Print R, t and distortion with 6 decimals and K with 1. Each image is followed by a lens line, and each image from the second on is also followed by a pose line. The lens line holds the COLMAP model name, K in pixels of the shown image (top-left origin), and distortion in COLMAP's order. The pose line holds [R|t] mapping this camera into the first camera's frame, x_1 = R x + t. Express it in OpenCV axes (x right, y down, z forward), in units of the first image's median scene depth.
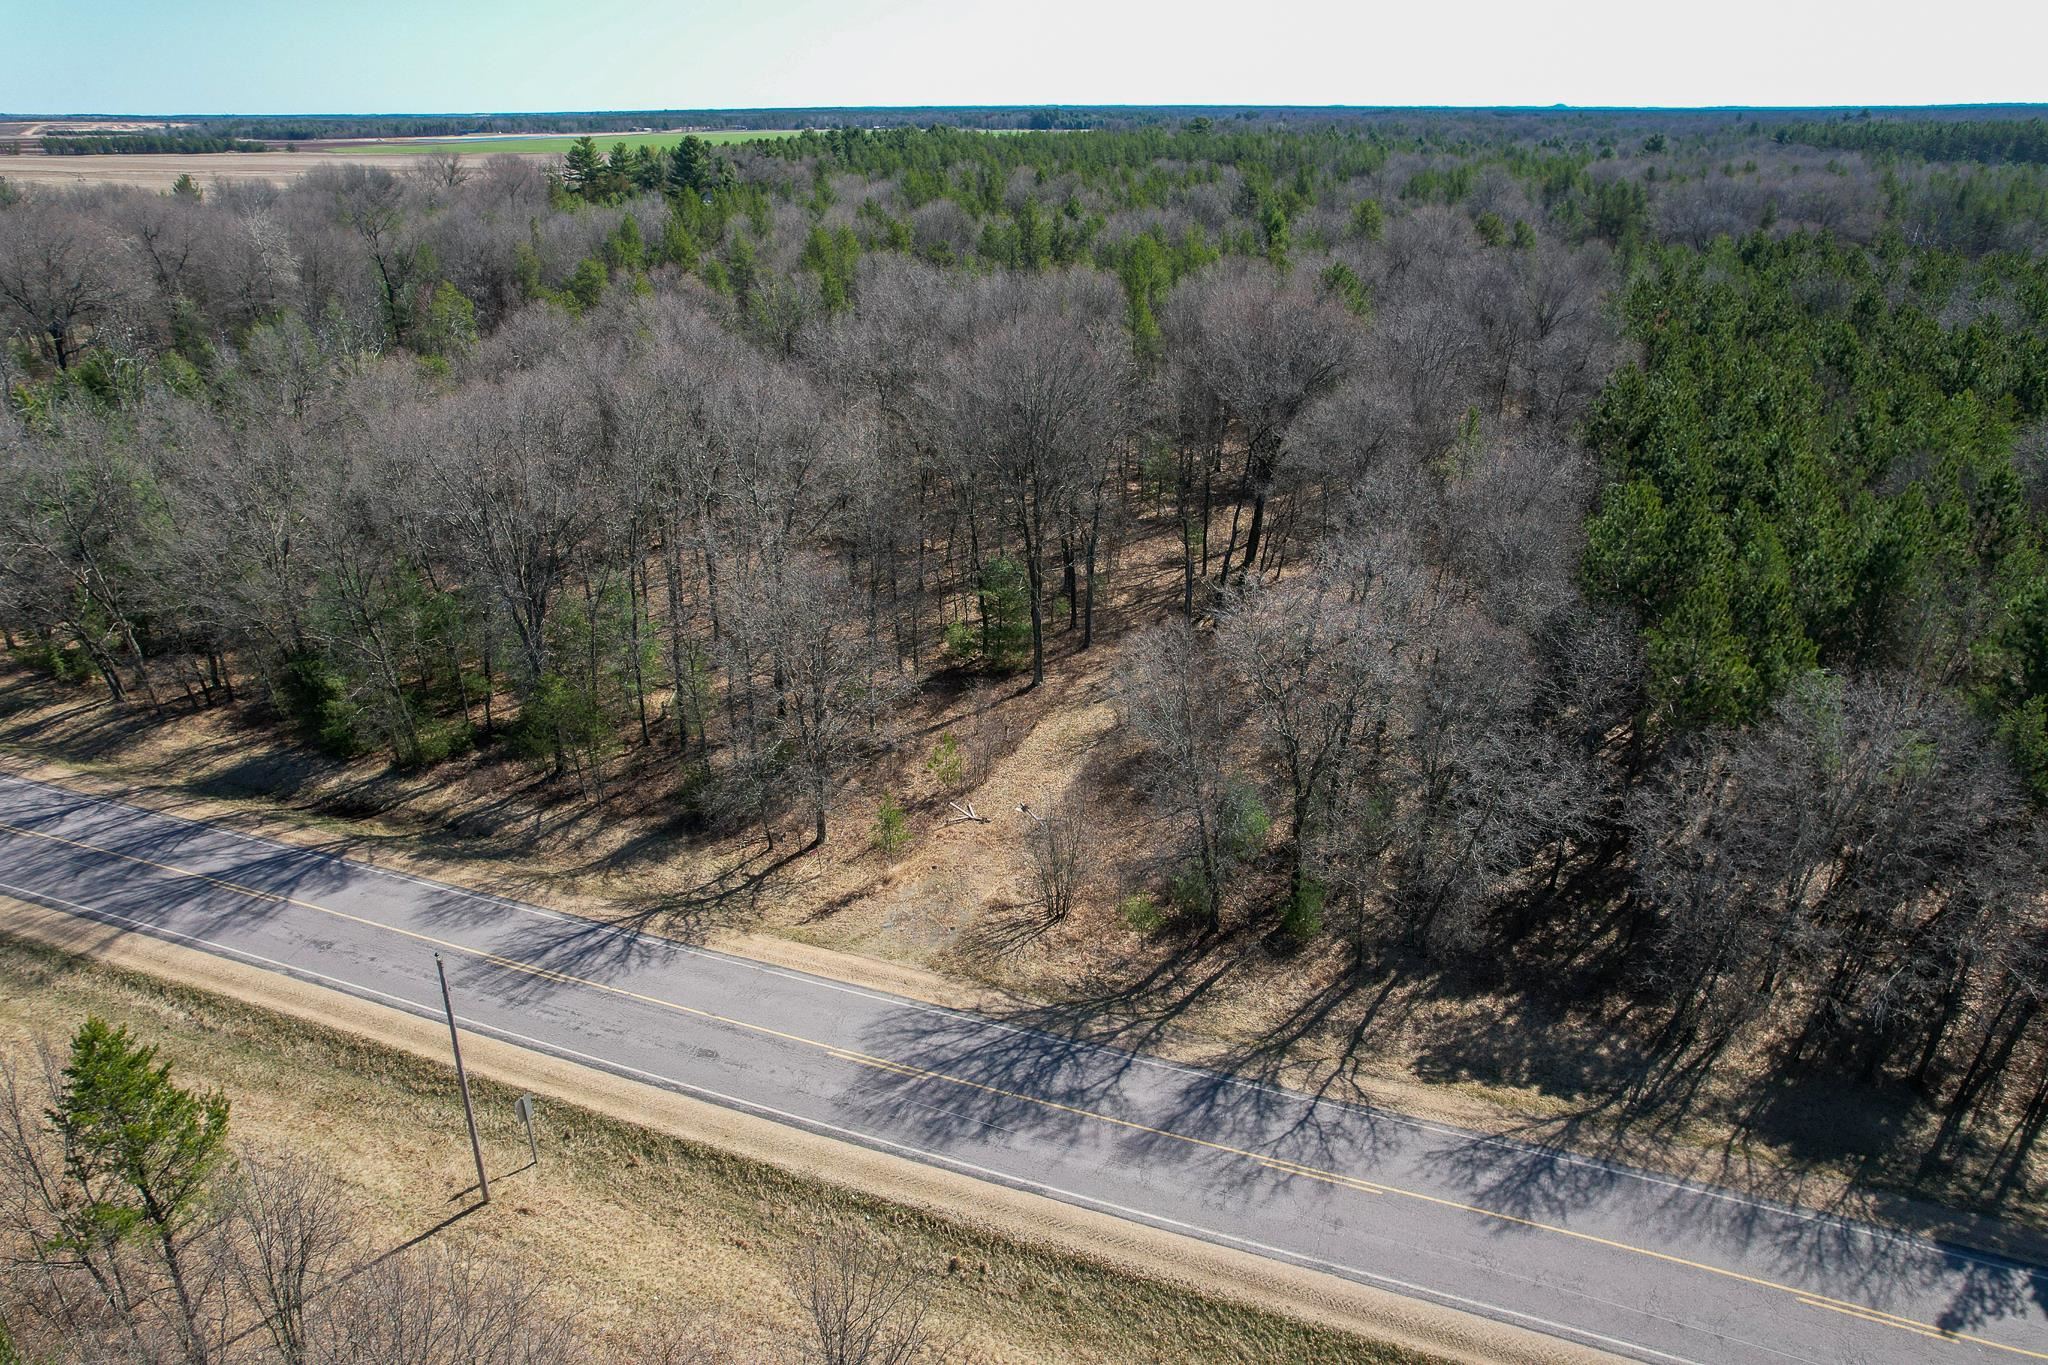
lens RADIAL K [[1323.6, 0, 1044.6], [0, 1323.6, 691.6], [0, 0, 1]] dist [-0.077412, 0.071509]
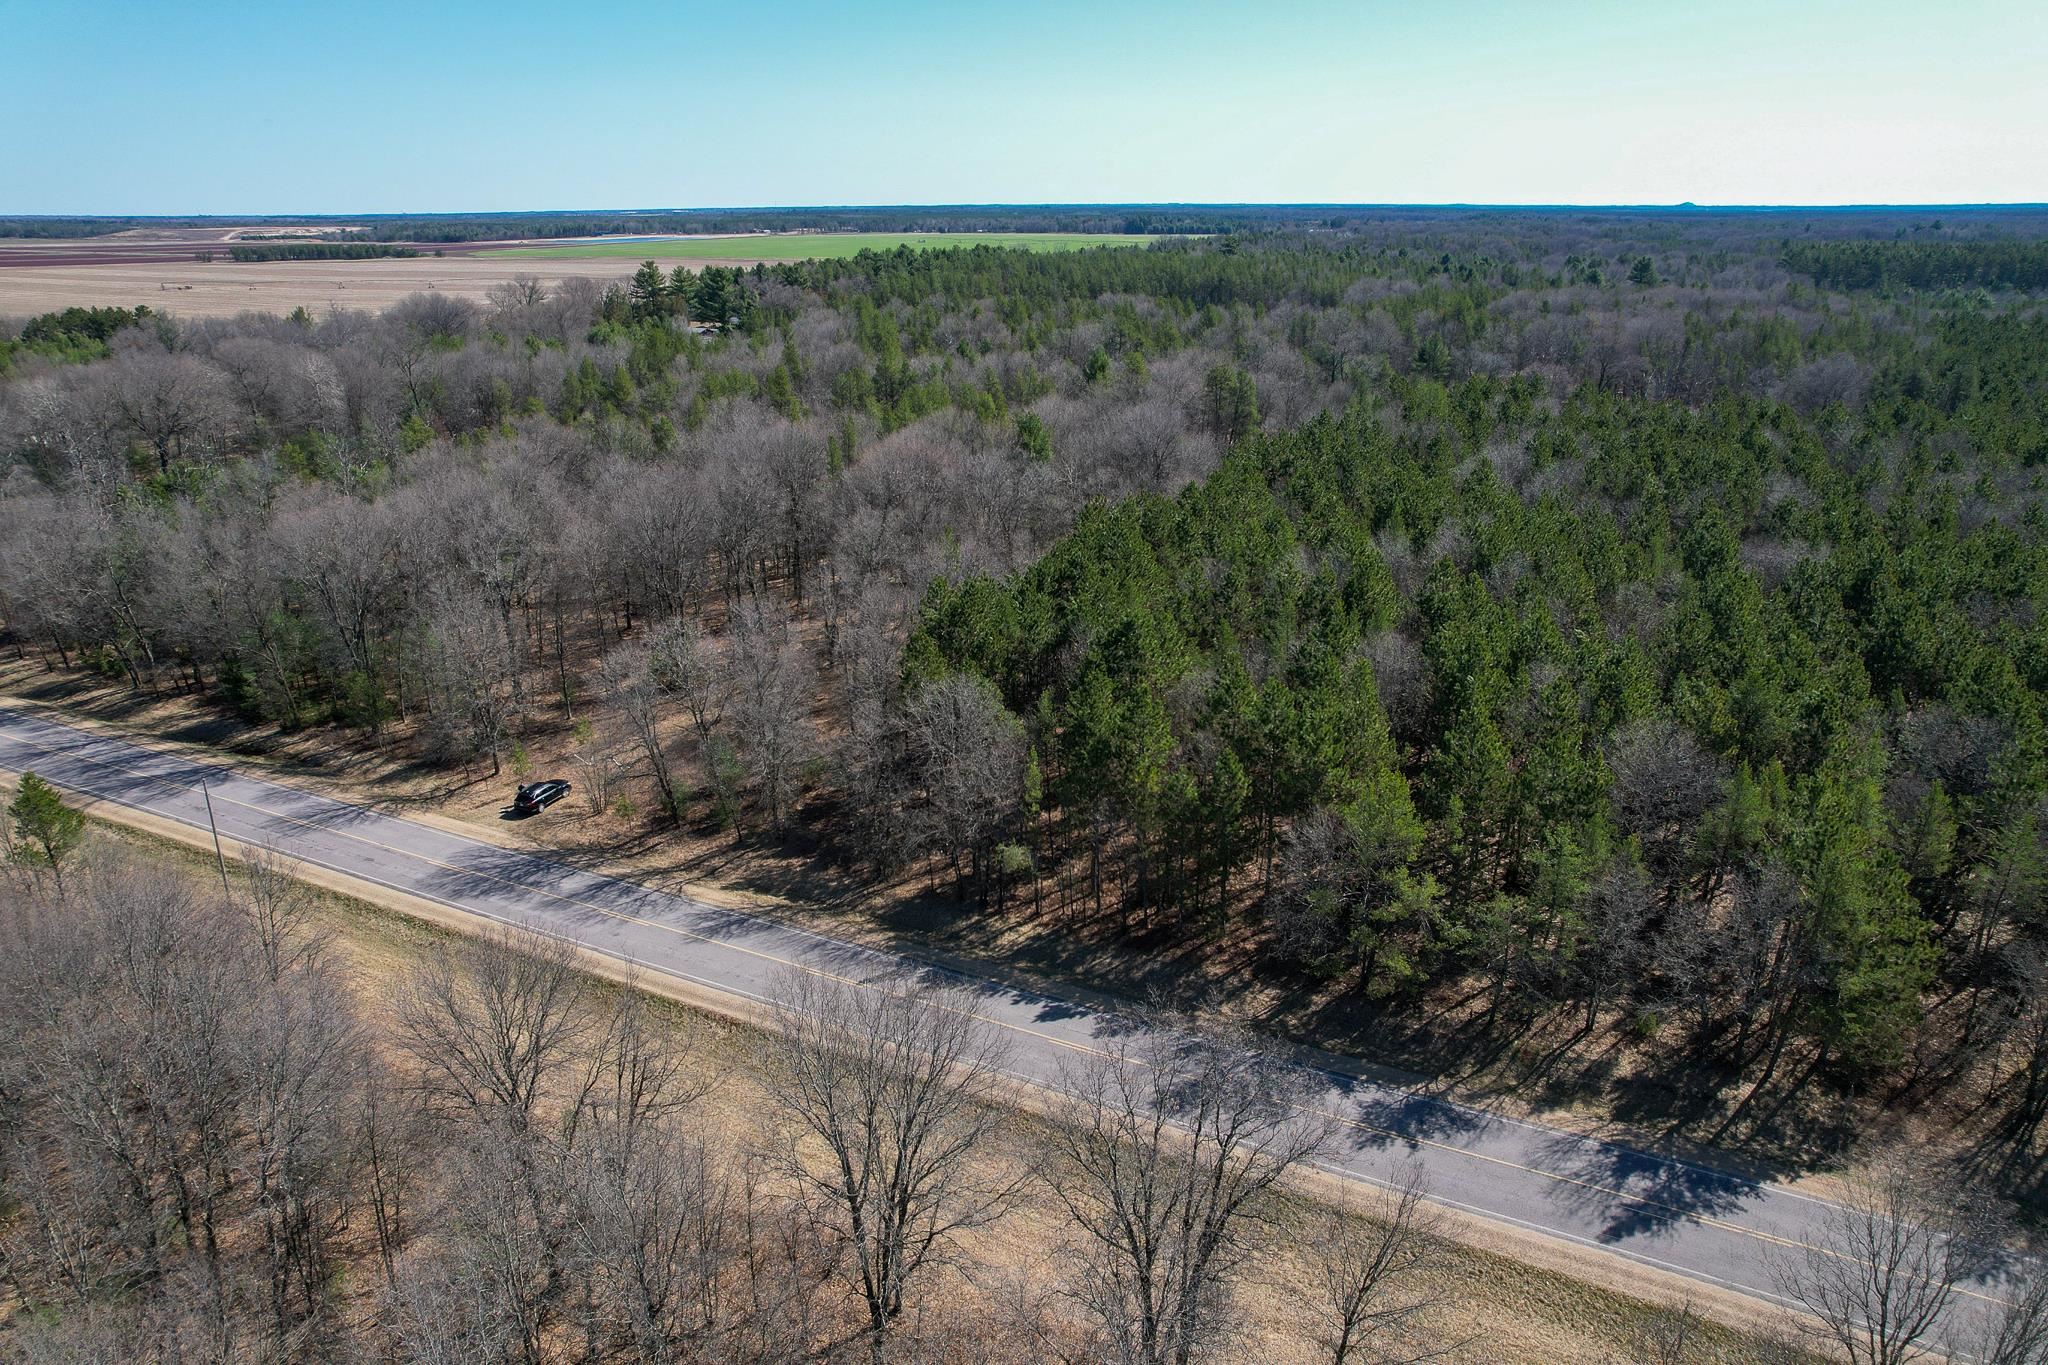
lens RADIAL K [[1323.6, 0, 1064.8], [0, 1323.6, 694.4], [0, 0, 1]] dist [-0.077412, 0.071509]
pose [[0.996692, 0.029335, -0.075796, 0.738623], [-0.033832, 0.997700, -0.058744, 0.091622], [0.073898, 0.061114, 0.995391, -0.689821]]
